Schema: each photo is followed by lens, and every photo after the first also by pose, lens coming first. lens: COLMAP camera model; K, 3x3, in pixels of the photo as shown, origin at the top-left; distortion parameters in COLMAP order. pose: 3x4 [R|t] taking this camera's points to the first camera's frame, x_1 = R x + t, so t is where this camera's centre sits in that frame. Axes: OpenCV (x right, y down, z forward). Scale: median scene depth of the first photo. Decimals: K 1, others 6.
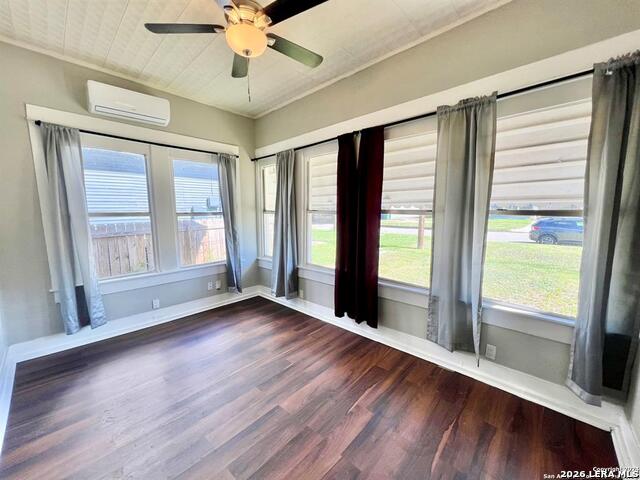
lens RADIAL K [[257.7, 0, 319.5], [0, 257.7, 238.1], [0, 0, 1]] dist [-0.002213, 0.000221]
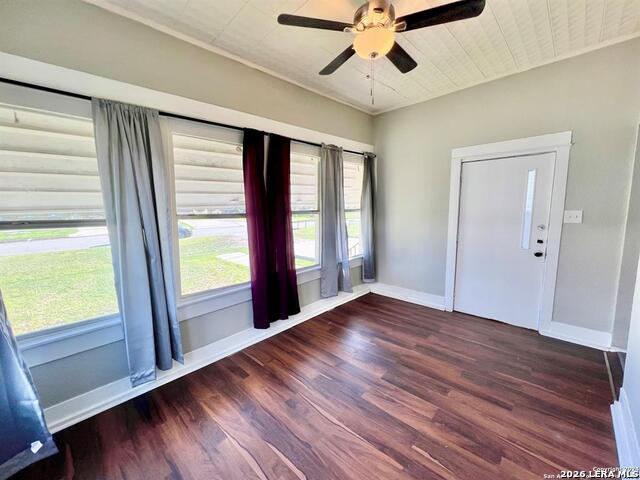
lens RADIAL K [[257.7, 0, 319.5], [0, 257.7, 238.1], [0, 0, 1]] dist [-0.002213, 0.000221]
pose [[0.019692, -0.118431, 0.992767, -0.905218], [0.131920, 0.984586, 0.114838, -0.103705], [-0.991065, 0.128704, 0.035012, 0.836896]]
